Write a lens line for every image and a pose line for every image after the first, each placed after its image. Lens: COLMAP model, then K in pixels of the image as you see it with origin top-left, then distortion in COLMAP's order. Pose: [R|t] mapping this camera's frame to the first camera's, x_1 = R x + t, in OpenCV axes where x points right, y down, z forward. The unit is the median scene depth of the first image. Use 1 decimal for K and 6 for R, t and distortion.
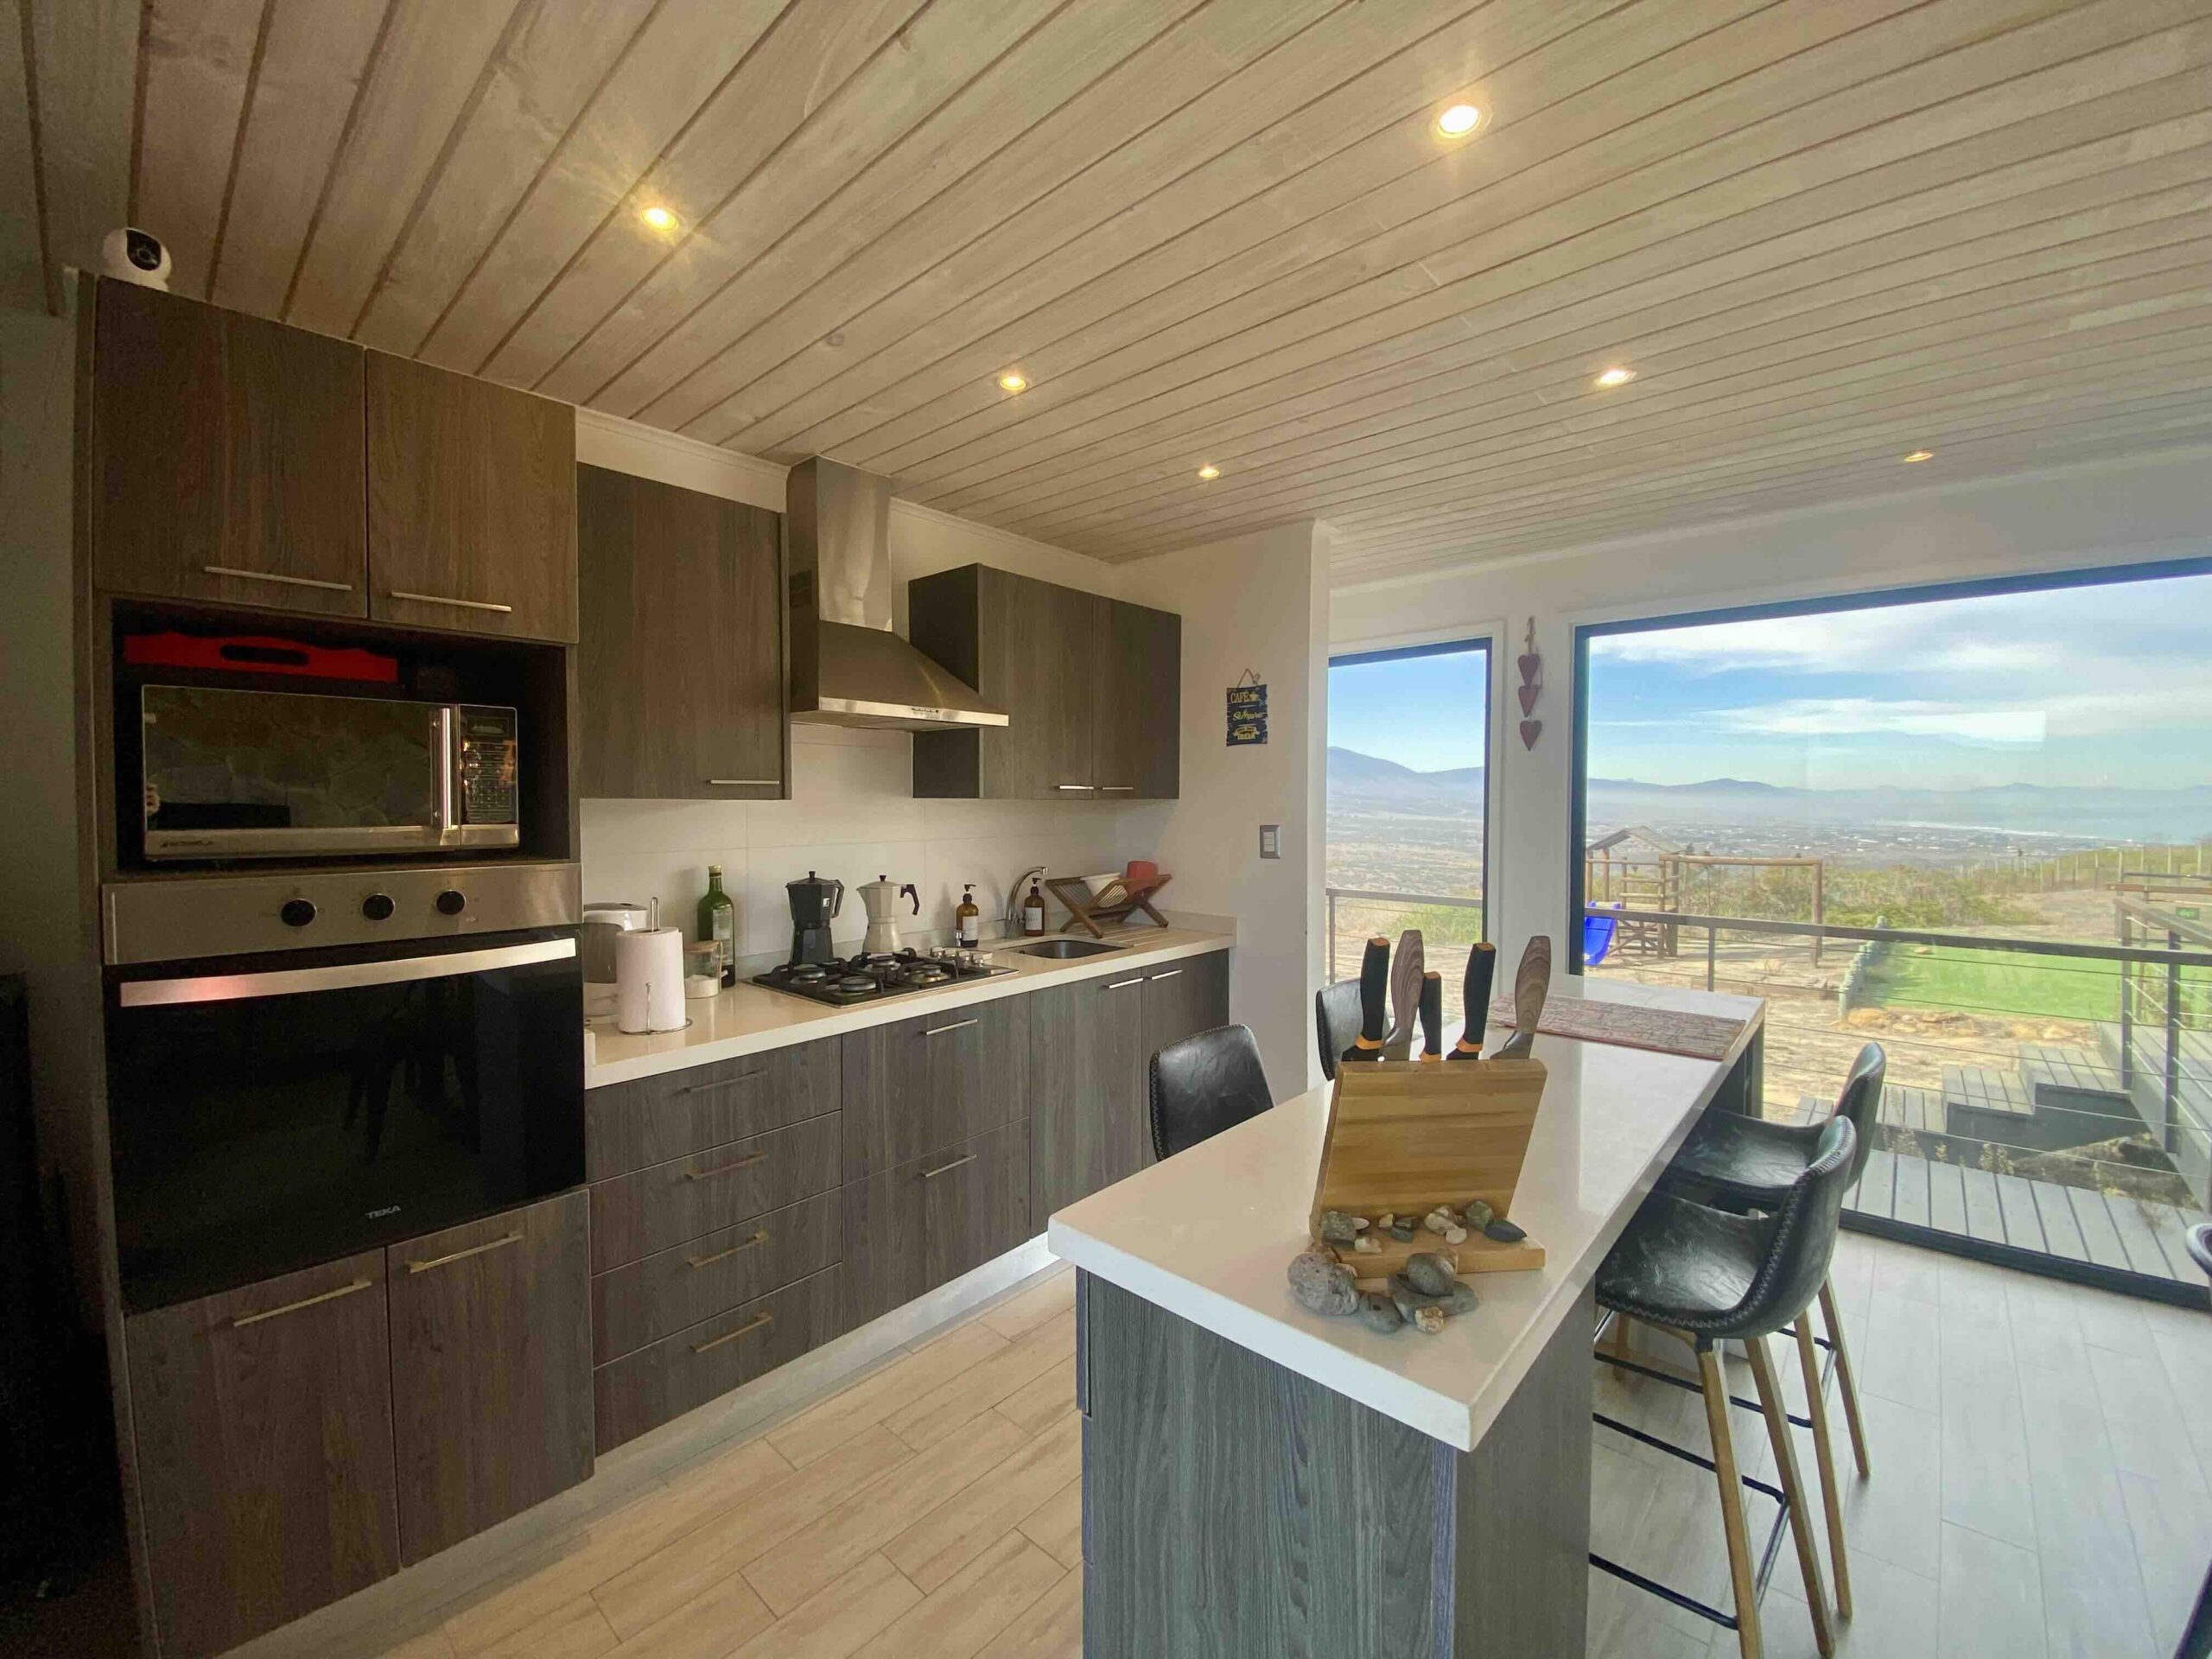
lens RADIAL K [[899.6, 0, 1106.0], [0, 899.6, 829.5], [0, 0, 1]] dist [0.034303, -0.028460]
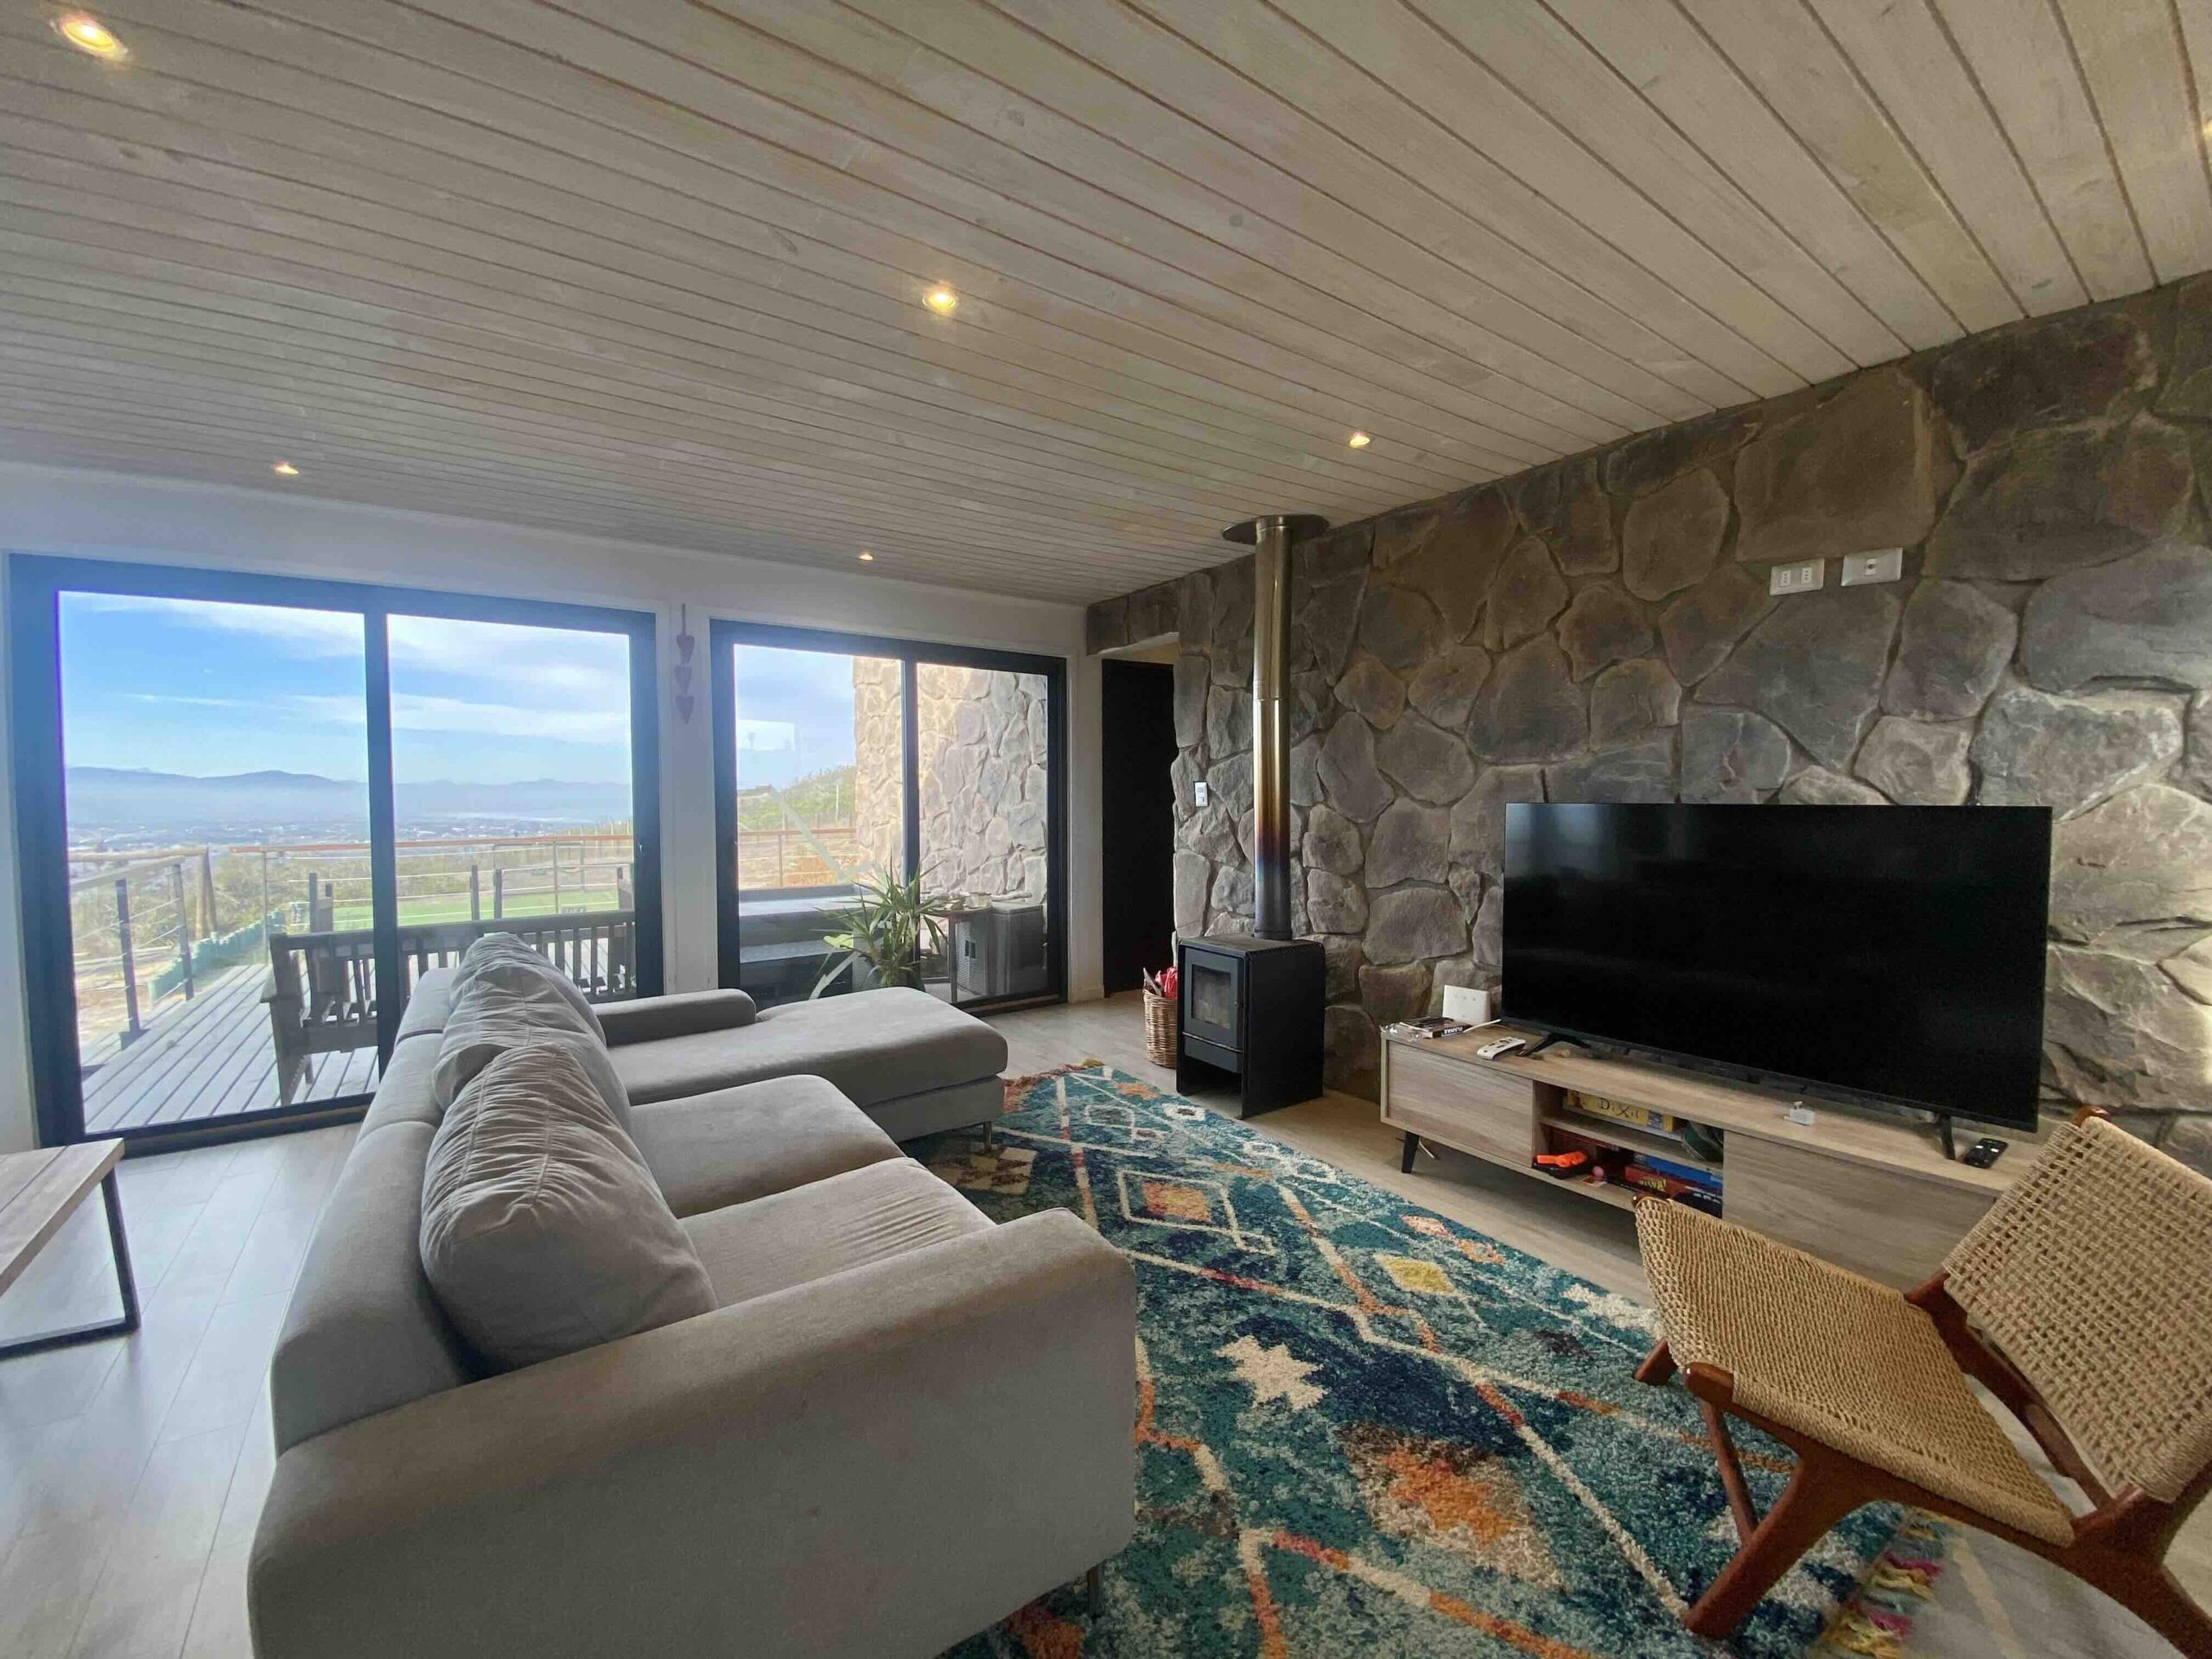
lens RADIAL K [[899.6, 0, 1106.0], [0, 899.6, 829.5], [0, 0, 1]] dist [0.034303, -0.028460]
pose [[0.230017, -0.041125, 0.972317, 0.559835], [0.033959, 0.998837, 0.034213, 0.085359], [-0.972594, 0.025150, 0.231147, -0.904143]]
